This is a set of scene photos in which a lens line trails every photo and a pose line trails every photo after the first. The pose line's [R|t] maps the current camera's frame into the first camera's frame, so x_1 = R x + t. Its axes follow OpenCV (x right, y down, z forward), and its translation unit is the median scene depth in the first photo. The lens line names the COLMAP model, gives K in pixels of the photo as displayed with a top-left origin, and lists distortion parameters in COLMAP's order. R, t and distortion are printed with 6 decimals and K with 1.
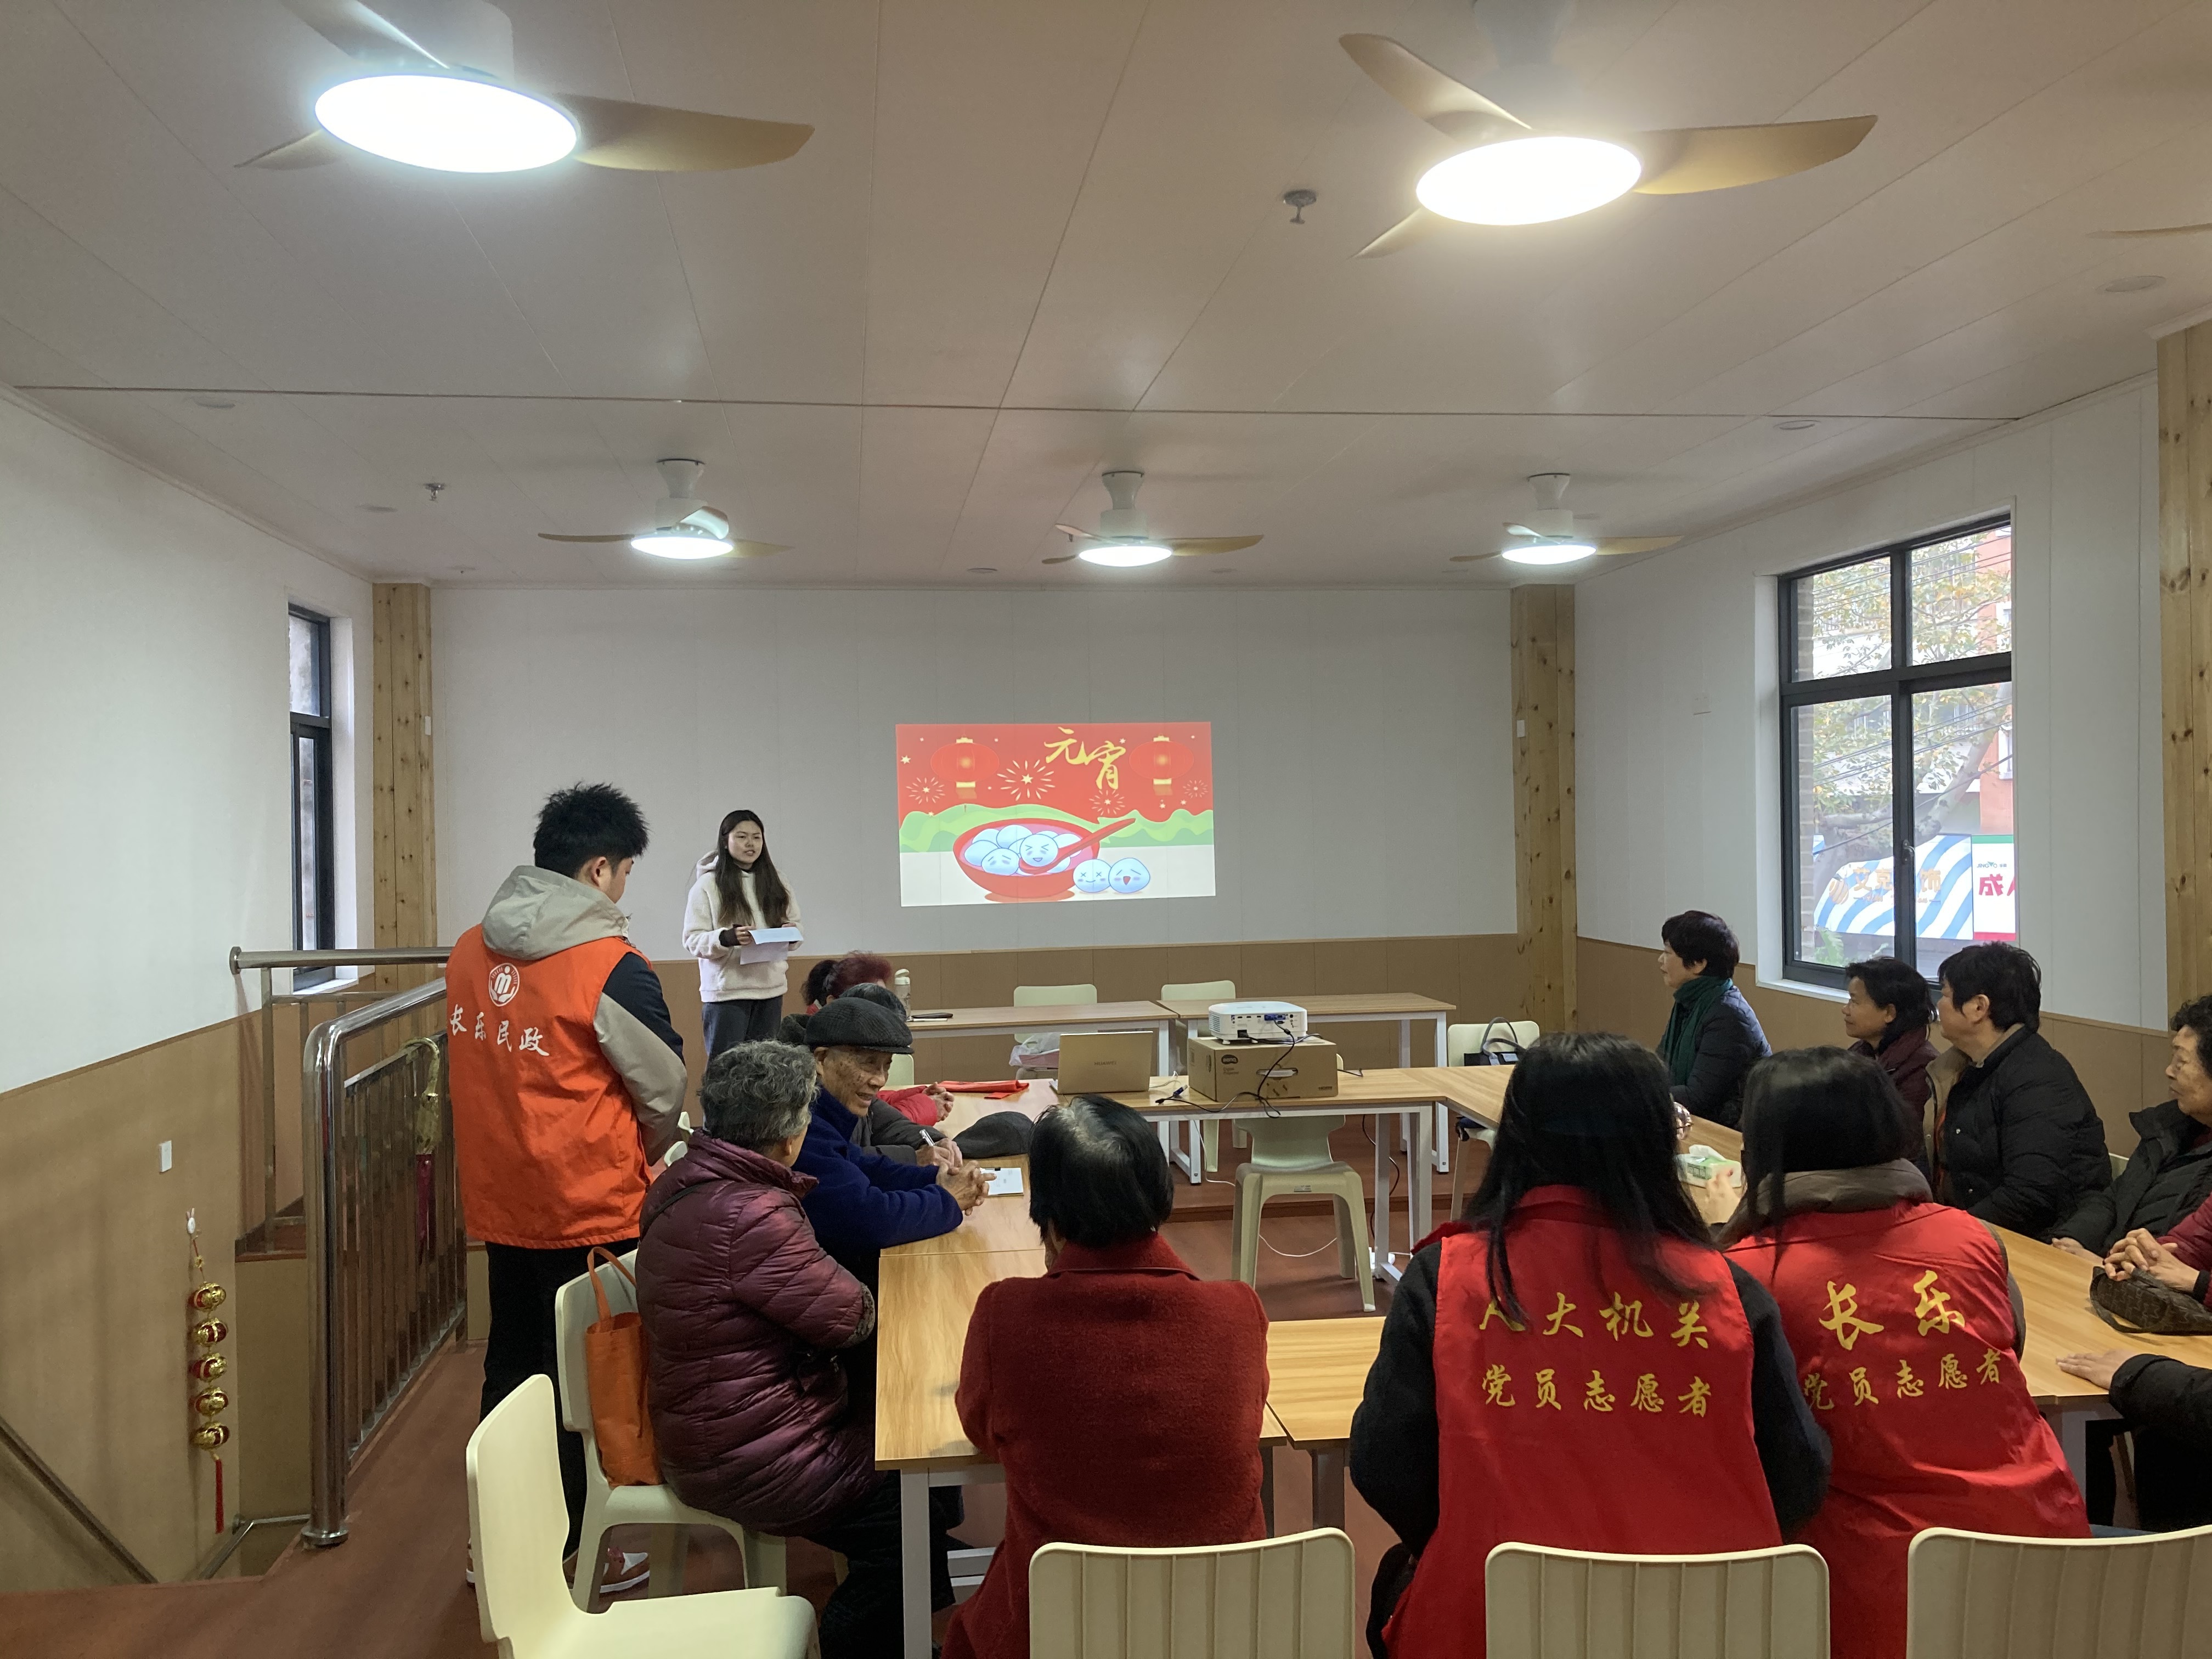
lens RADIAL K [[1890.5, 0, 1106.0], [0, 1890.5, 829.5], [0, 0, 1]] dist [0.032566, -0.012005]
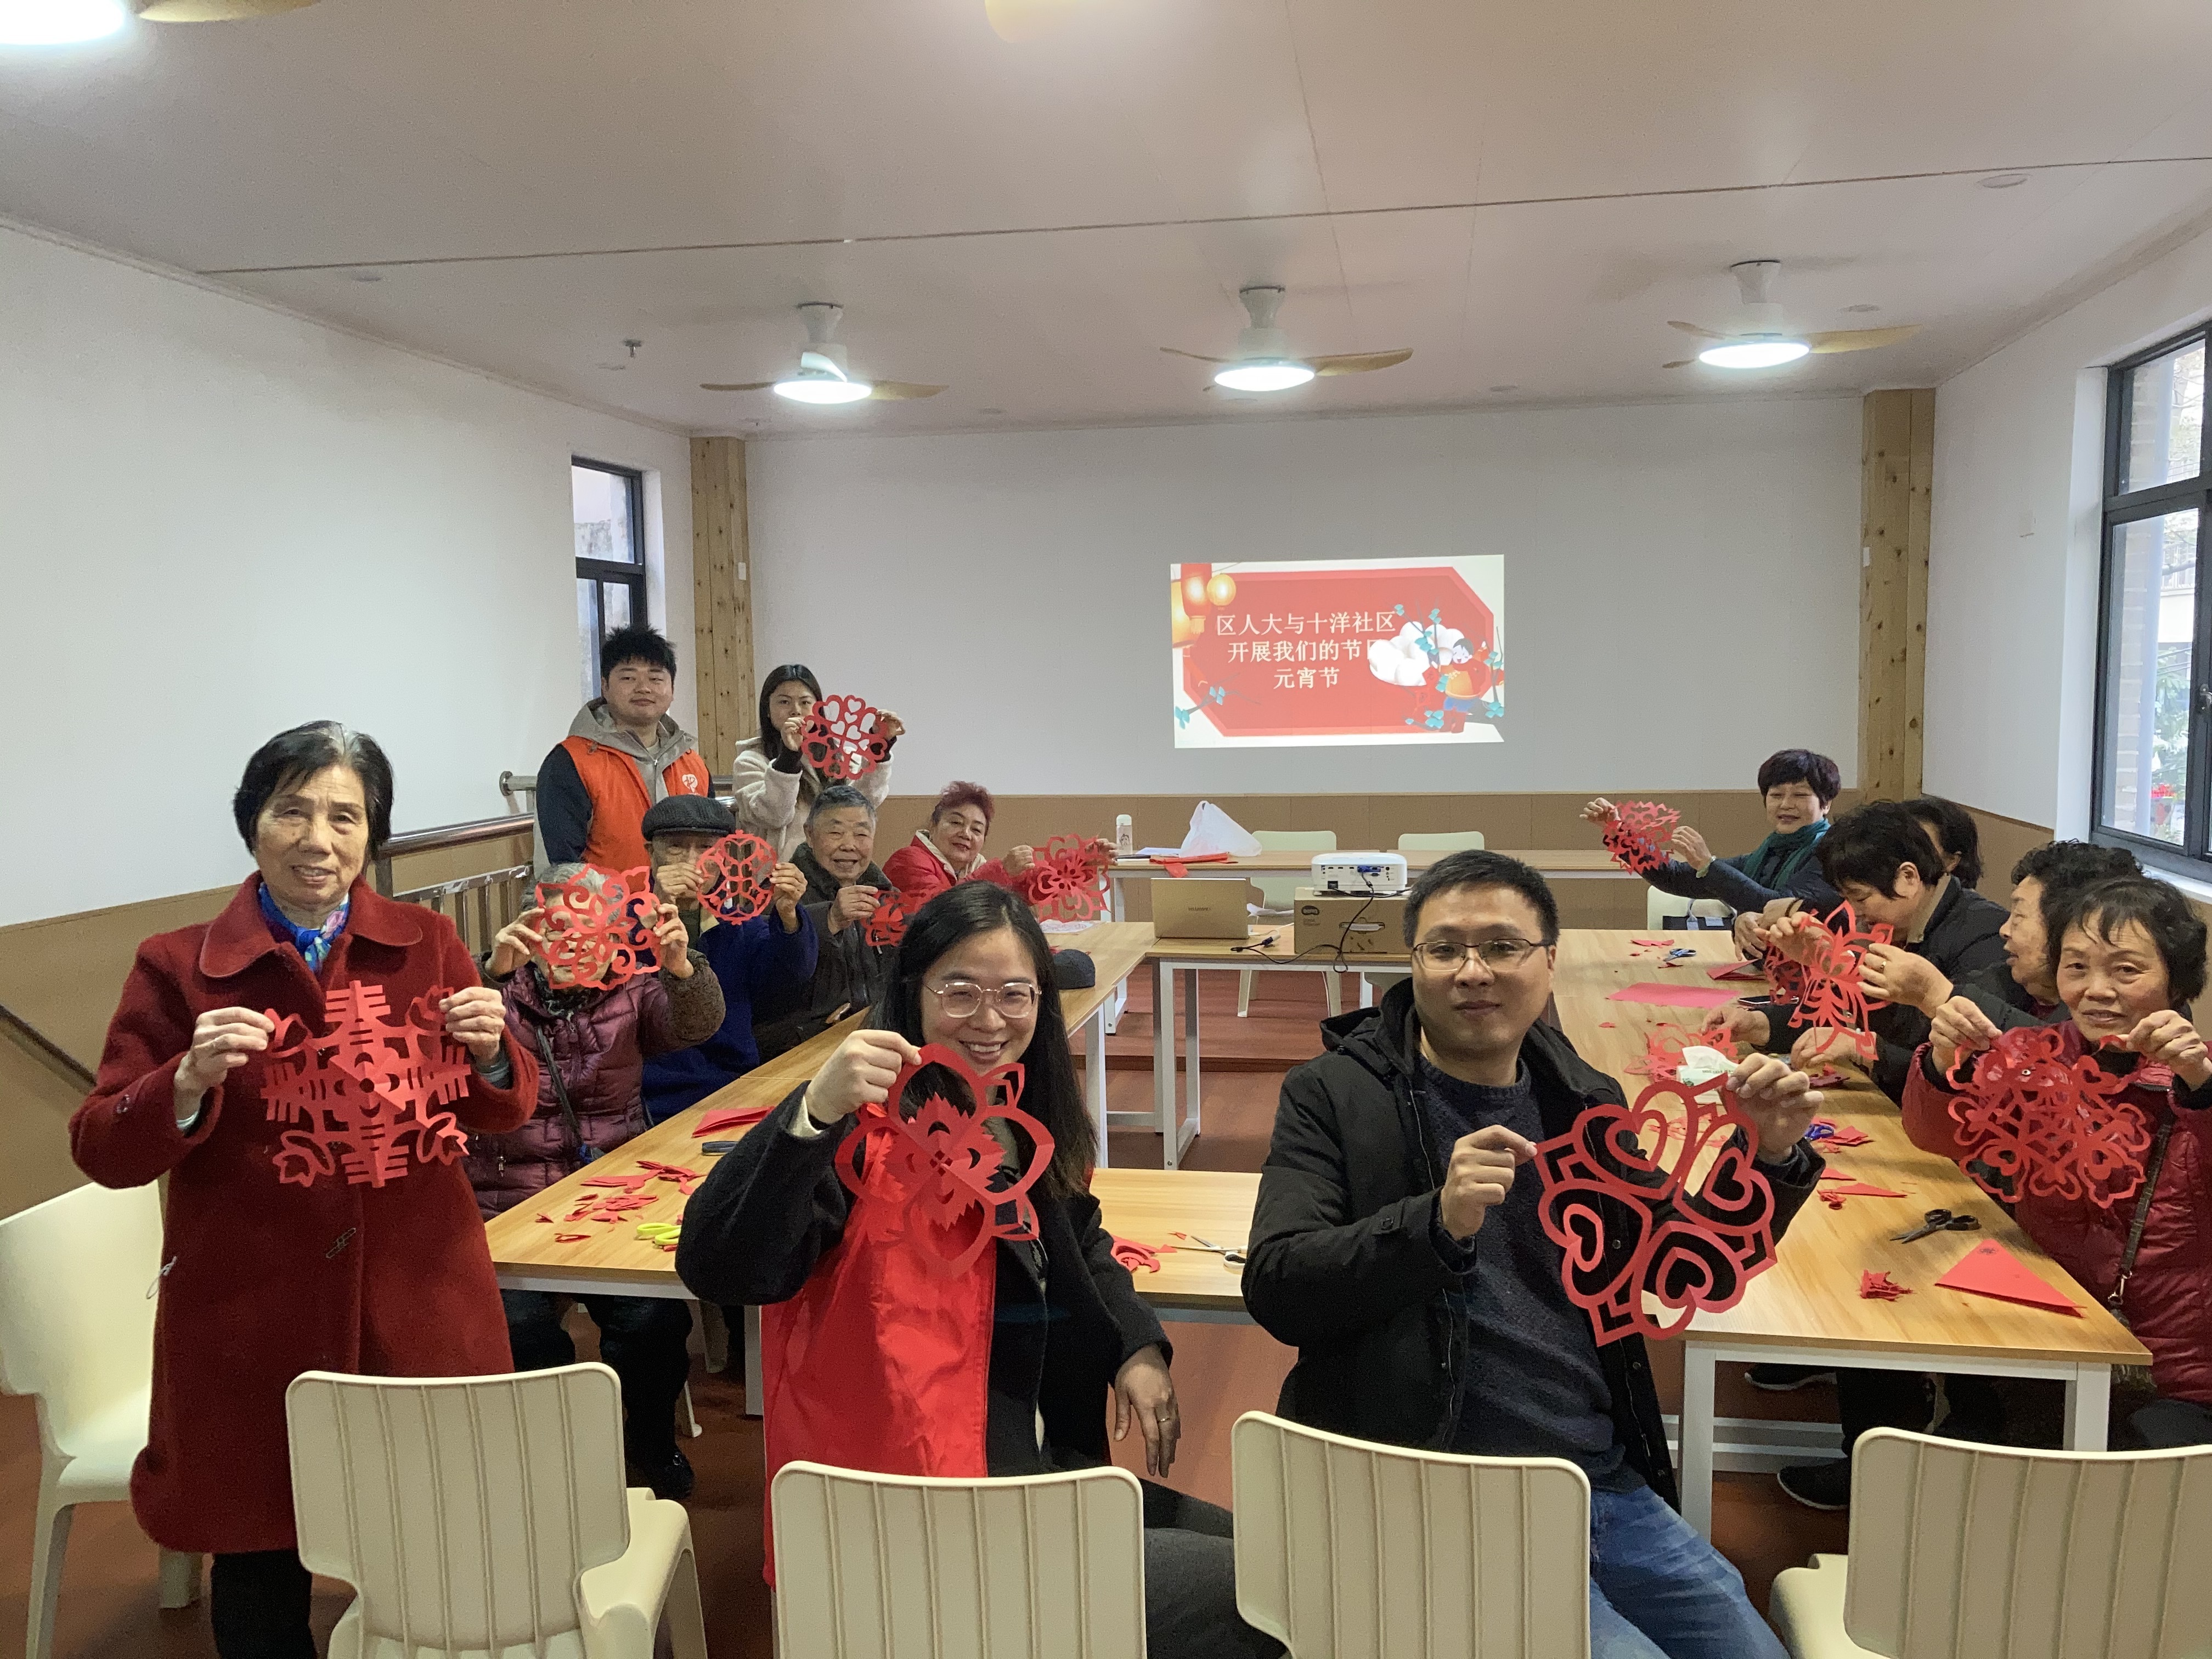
lens RADIAL K [[1890.5, 0, 1106.0], [0, 1890.5, 829.5], [0, 0, 1]] dist [0.032566, -0.012005]
pose [[0.948216, 0.029965, -0.316210, 0.214452], [-0.003664, 0.996506, 0.083446, 0.000898], [0.317606, -0.077967, 0.945012, 0.052369]]
